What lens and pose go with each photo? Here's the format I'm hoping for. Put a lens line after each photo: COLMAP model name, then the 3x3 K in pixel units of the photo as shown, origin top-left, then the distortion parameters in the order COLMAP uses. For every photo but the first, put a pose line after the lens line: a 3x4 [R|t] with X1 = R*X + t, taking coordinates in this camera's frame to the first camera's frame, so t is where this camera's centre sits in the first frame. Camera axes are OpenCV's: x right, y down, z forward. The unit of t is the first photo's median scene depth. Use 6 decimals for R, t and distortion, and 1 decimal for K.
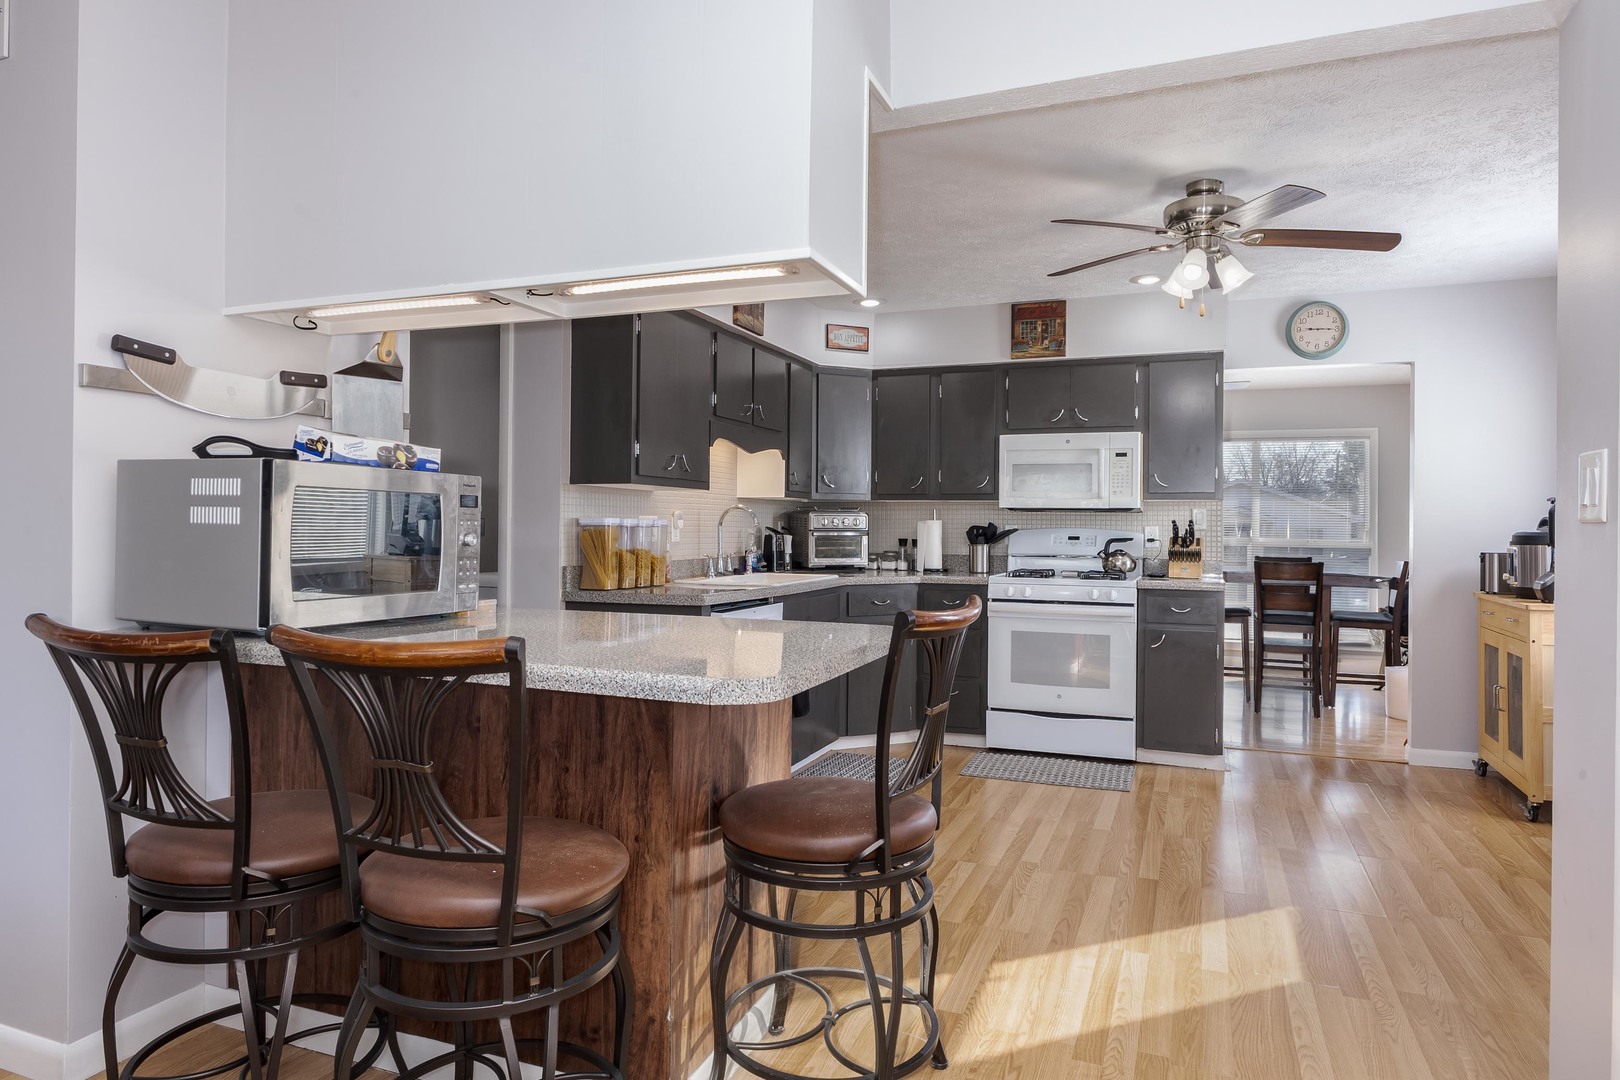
lens RADIAL K [[1028.0, 0, 797.2], [0, 1028.0, 534.3], [0, 0, 1]] dist [0.000738, -0.000025]
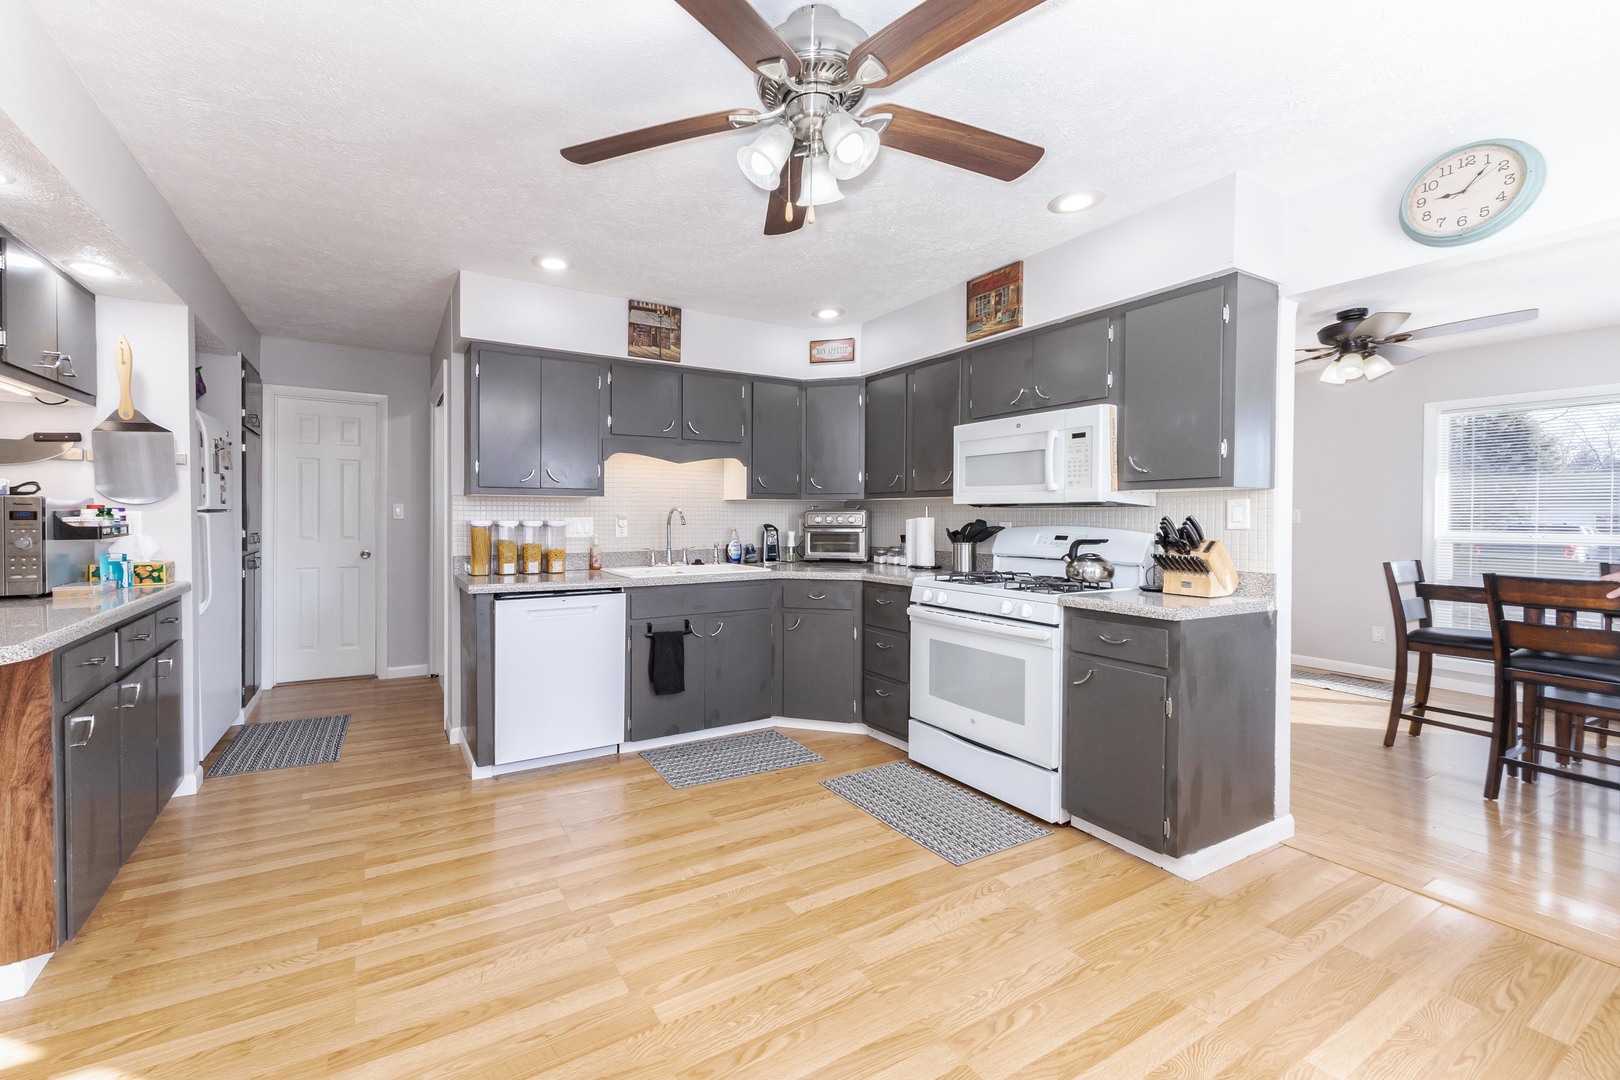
lens RADIAL K [[633.0, 0, 710.5], [0, 633.0, 522.9], [0, 0, 1]] dist [0.007579, -0.002161]
pose [[0.744388, -0.000259, -0.667748, 0.426737], [0.002775, 0.999992, 0.002705, -0.011140], [0.667742, -0.003867, 0.744383, 0.435642]]
